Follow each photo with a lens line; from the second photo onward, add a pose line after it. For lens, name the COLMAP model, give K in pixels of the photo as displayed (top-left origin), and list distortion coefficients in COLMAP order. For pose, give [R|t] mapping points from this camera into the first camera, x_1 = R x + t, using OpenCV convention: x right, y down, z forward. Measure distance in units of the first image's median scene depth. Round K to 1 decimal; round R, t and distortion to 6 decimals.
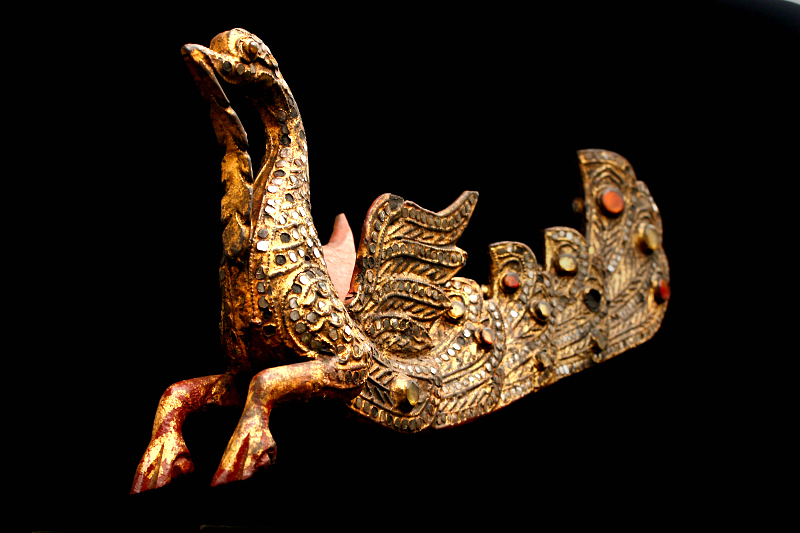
lens RADIAL K [[1358.6, 0, 399.9], [0, 1358.6, 266.4], [0, 0, 1]] dist [0.024465, 0.000000]
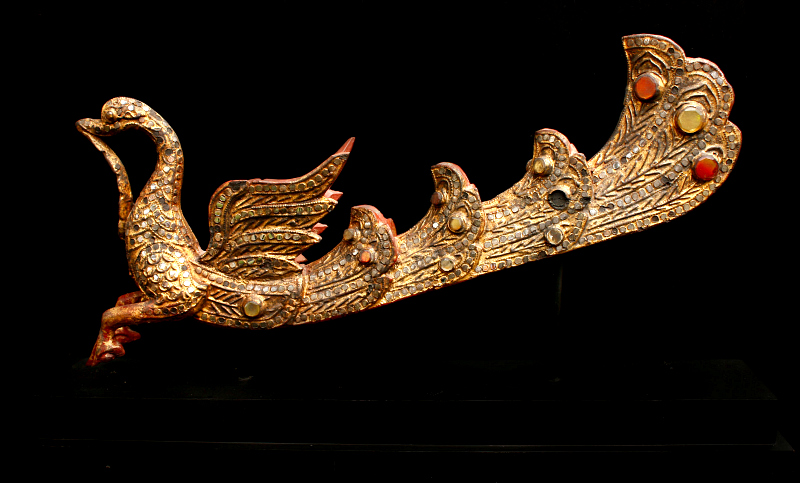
lens RADIAL K [[981.4, 0, 399.7], [0, 981.4, 240.9], [0, 0, 1]] dist [-0.065873, 0.000000]
pose [[0.492173, 0.208458, -0.845169, 0.955199], [0.194795, 0.919908, 0.340329, -0.306080], [0.848423, -0.332136, 0.412147, 0.649186]]
